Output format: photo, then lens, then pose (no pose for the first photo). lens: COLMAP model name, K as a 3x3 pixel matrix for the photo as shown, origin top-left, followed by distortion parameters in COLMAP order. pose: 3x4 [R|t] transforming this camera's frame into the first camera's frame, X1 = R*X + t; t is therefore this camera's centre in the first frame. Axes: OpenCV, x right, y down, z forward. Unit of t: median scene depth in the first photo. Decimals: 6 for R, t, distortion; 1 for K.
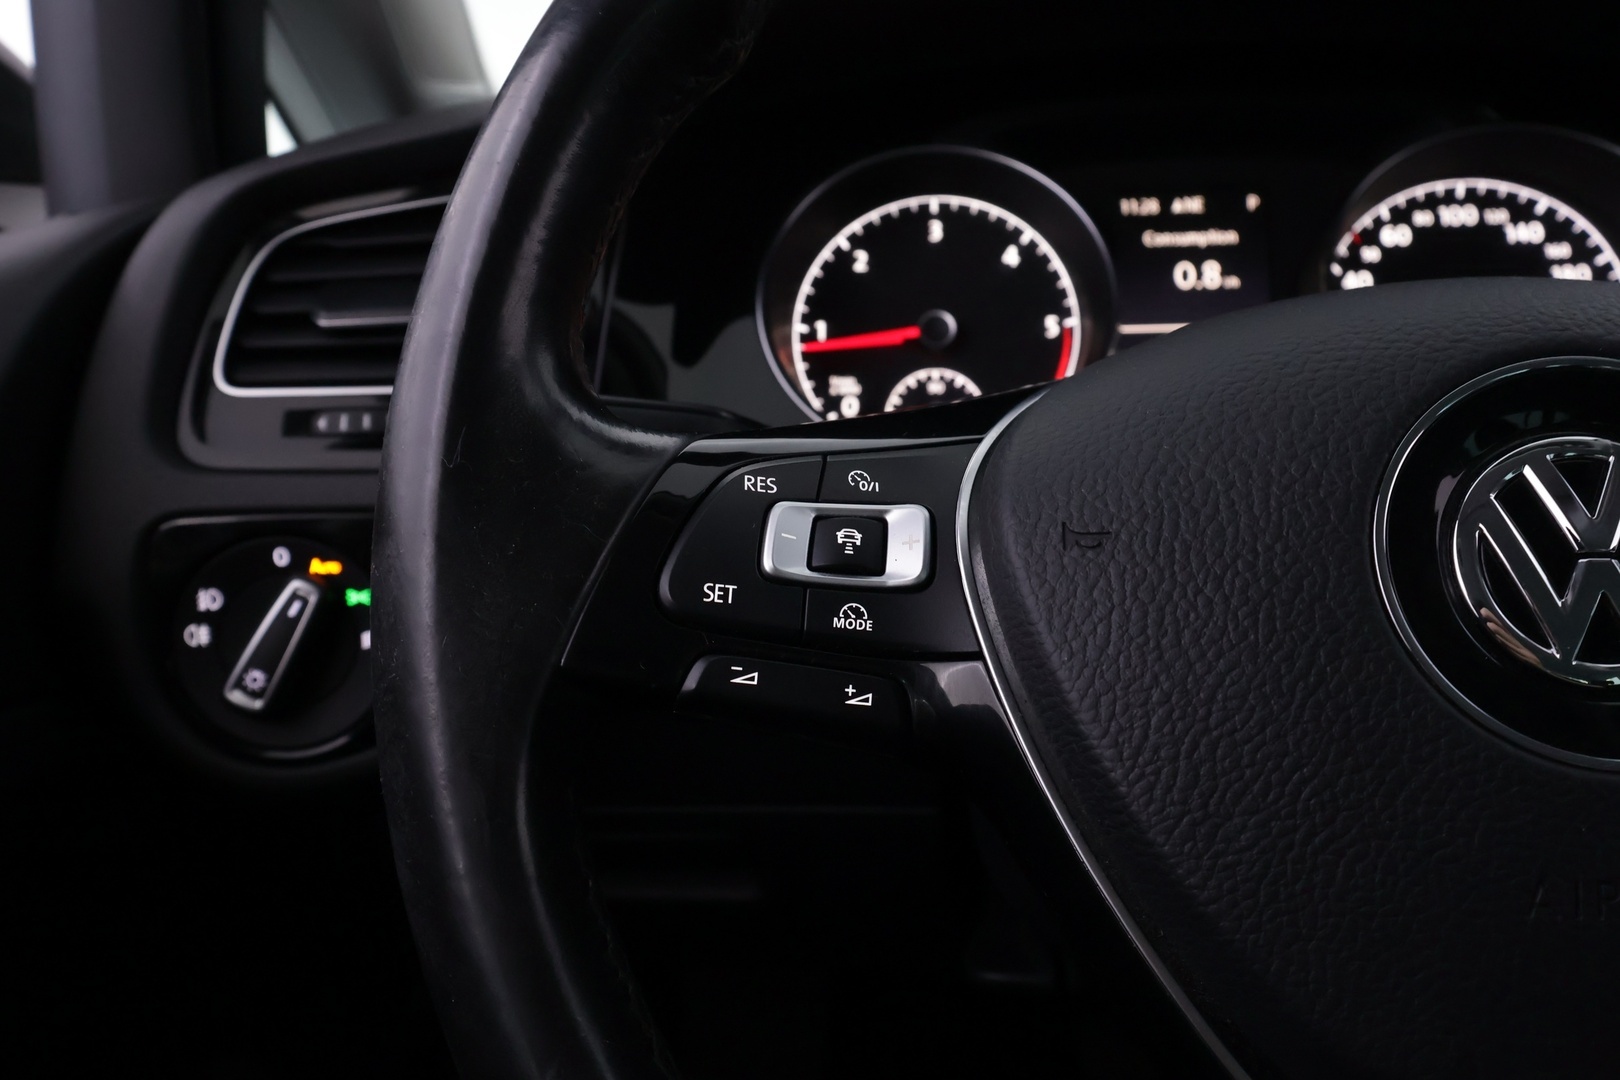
lens RADIAL K [[1258.9, 0, 815.5], [0, 1258.9, 549.9], [0, 0, 1]] dist [0.005770, 0.002470]
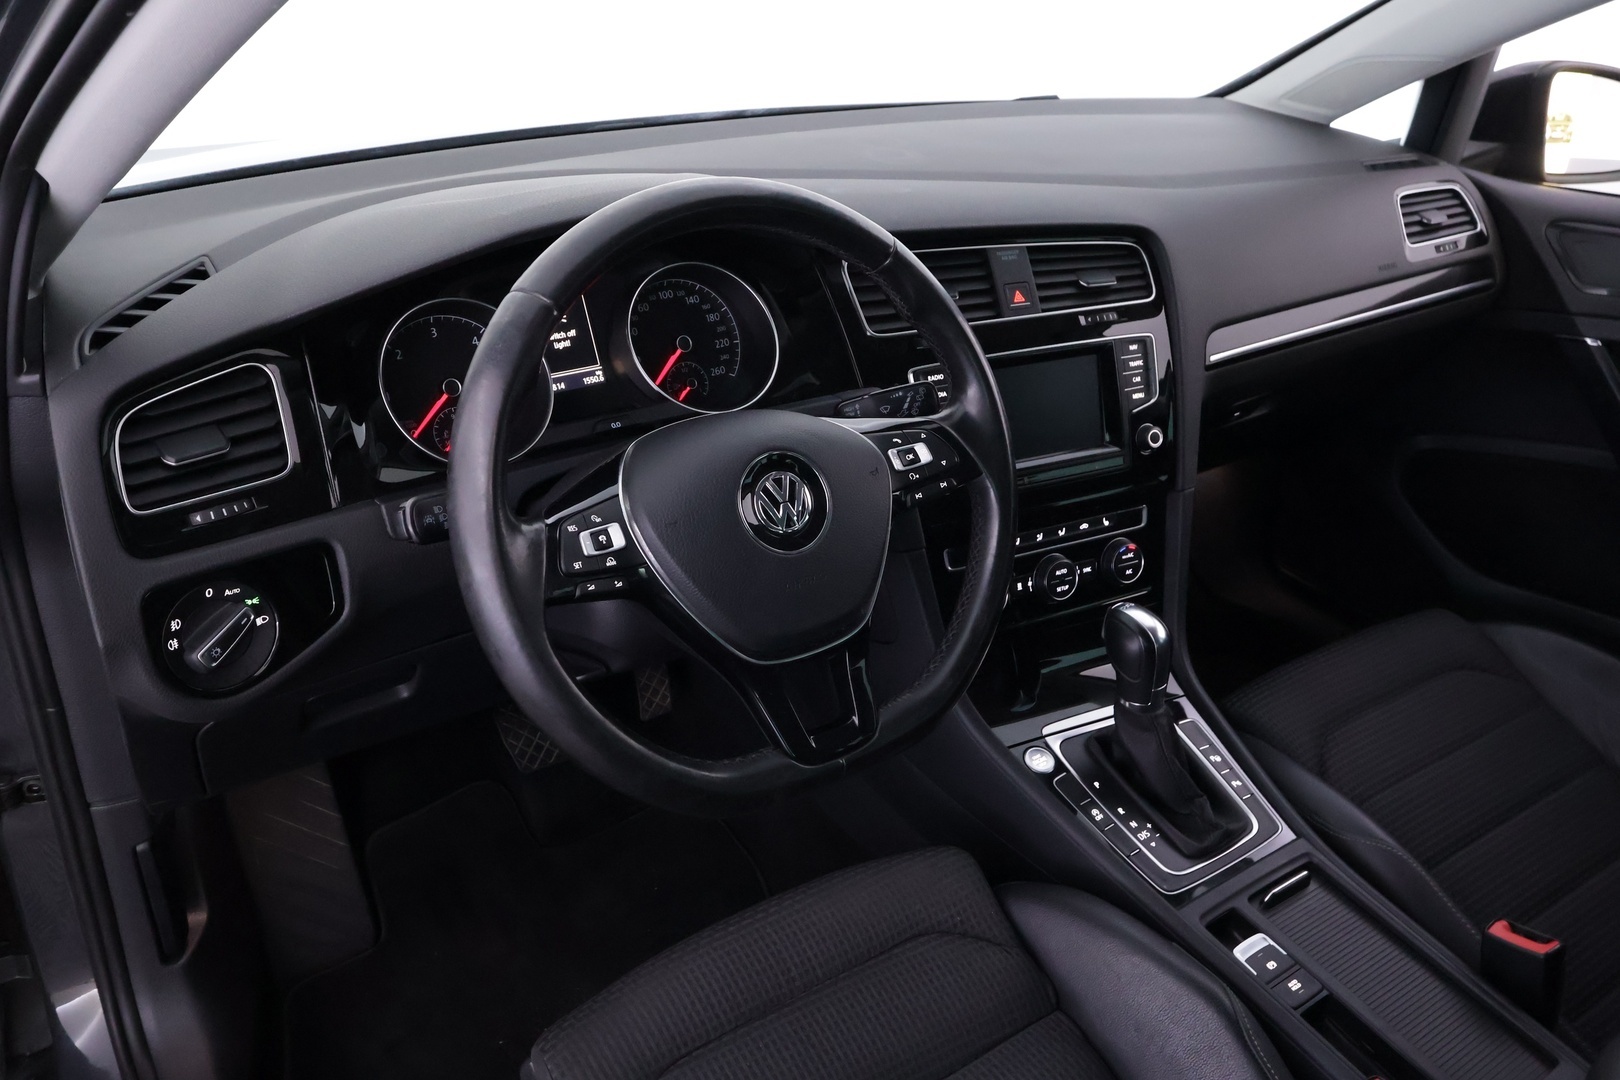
lens RADIAL K [[1288.7, 0, 810.4], [0, 1288.7, 537.1], [0, 0, 1]] dist [0.017917, -0.018241]
pose [[0.758310, -0.251135, 0.601579, -0.751439], [0.139829, 0.963999, 0.226172, -0.330826], [-0.636721, -0.087390, 0.766126, -0.909530]]
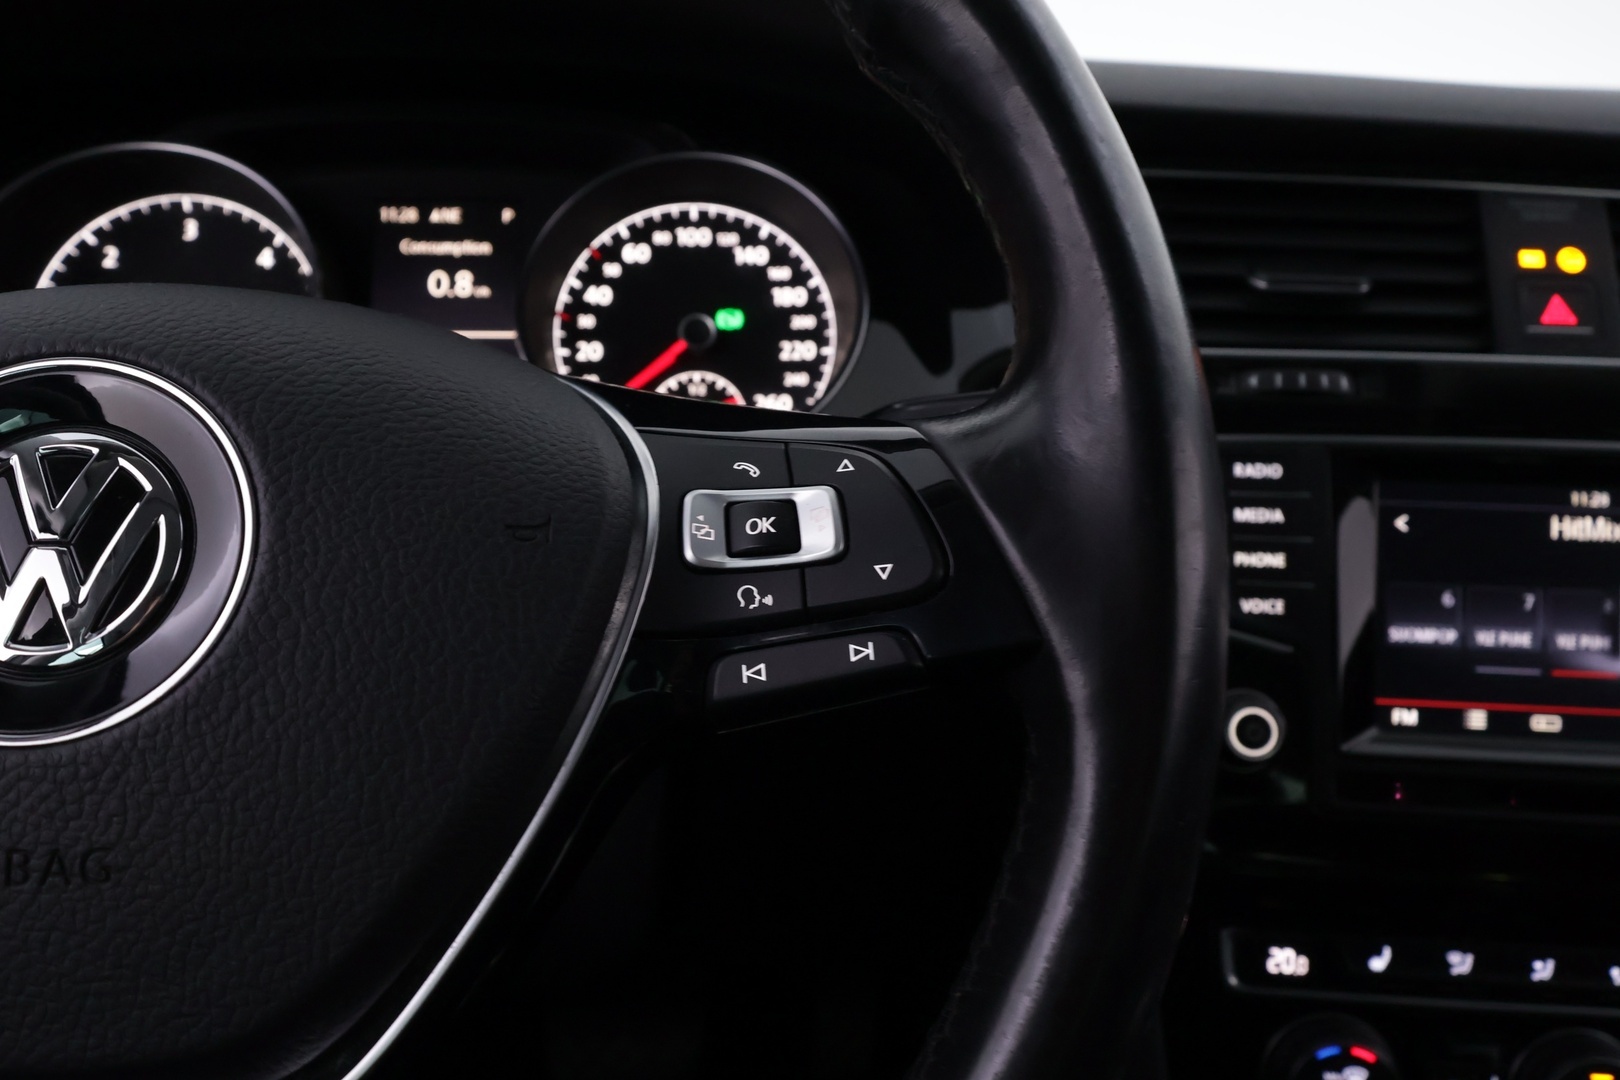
lens RADIAL K [[1258.9, 0, 812.6], [0, 1258.9, 539.0], [0, 0, 1]] dist [0.005770, 0.002470]
pose [[0.984524, -0.000285, 0.175251, 0.421783], [0.002636, 0.999910, -0.013180, 0.004669], [-0.175231, 0.013438, 0.984436, -0.062363]]
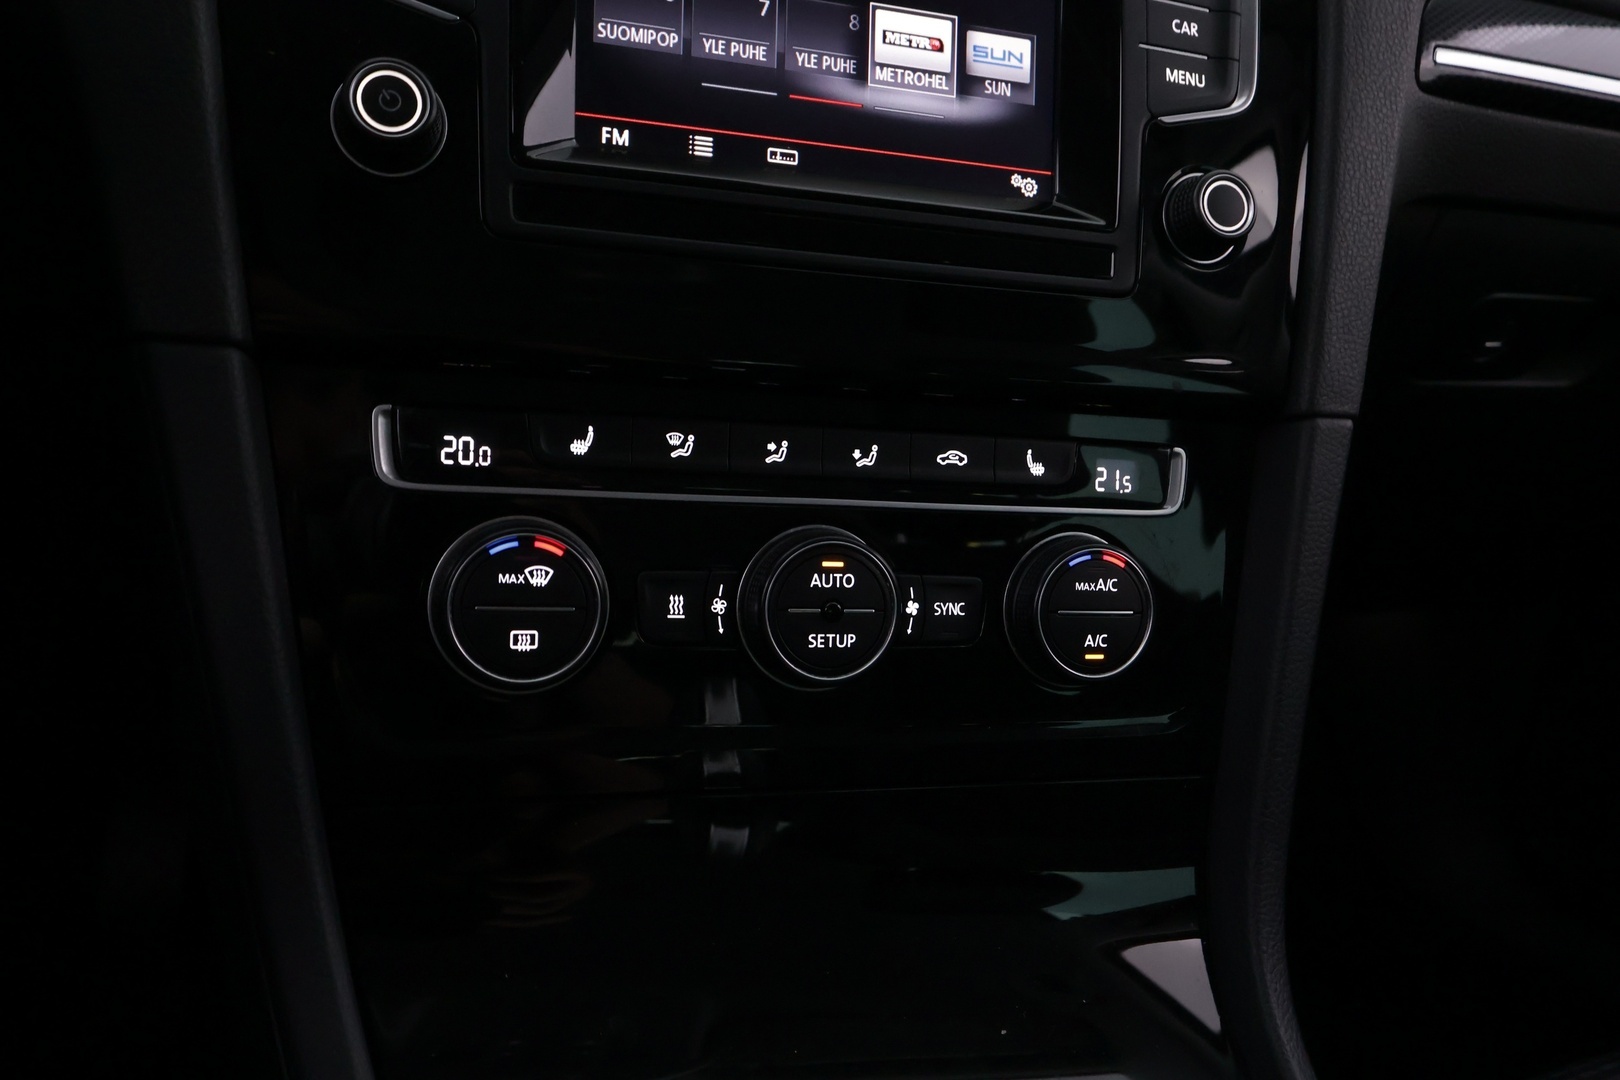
lens RADIAL K [[1258.9, 0, 813.9], [0, 1258.9, 530.6], [0, 0, 1]] dist [0.005770, 0.002470]
pose [[0.858883, -0.016528, 0.511904, 0.714340], [0.009326, 0.999818, 0.016634, 0.316301], [-0.512086, -0.009512, 0.858881, 0.082059]]
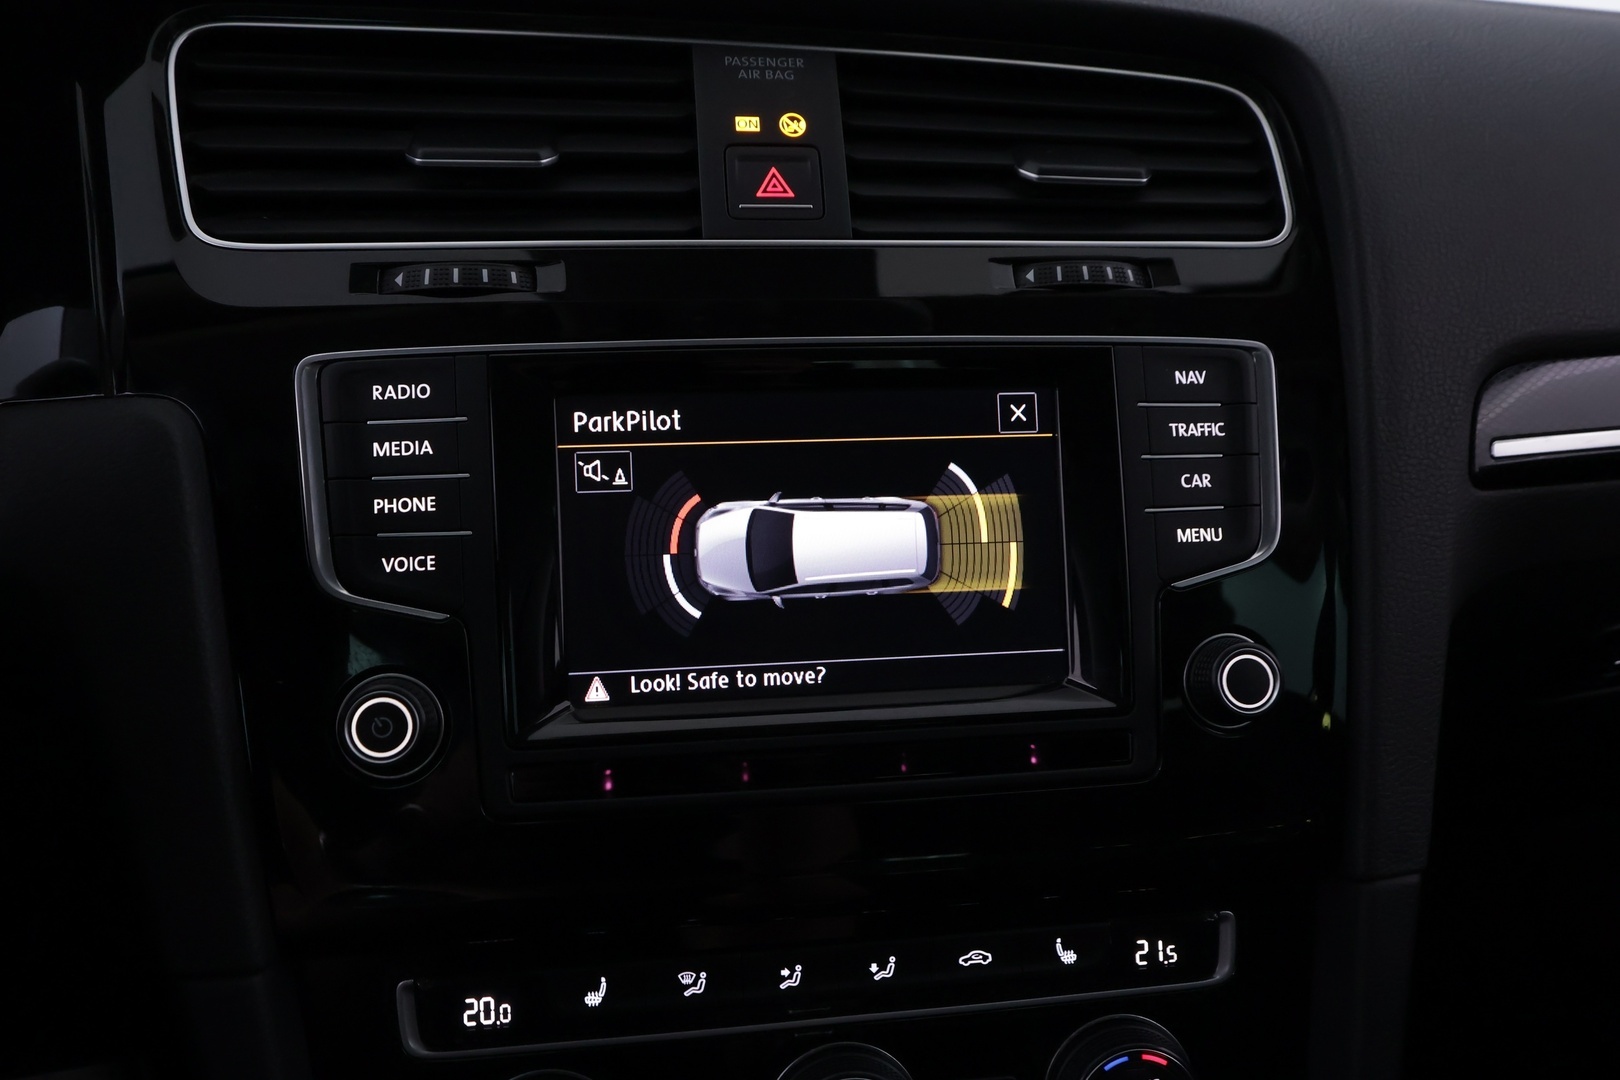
lens RADIAL K [[1258.9, 0, 807.8], [0, 1258.9, 542.7], [0, 0, 1]] dist [0.005770, 0.002470]
pose [[0.927141, -0.072927, 0.367548, 0.823338], [0.080461, 0.996744, -0.005193, 0.048900], [-0.365973, 0.034388, 0.929990, 0.029887]]
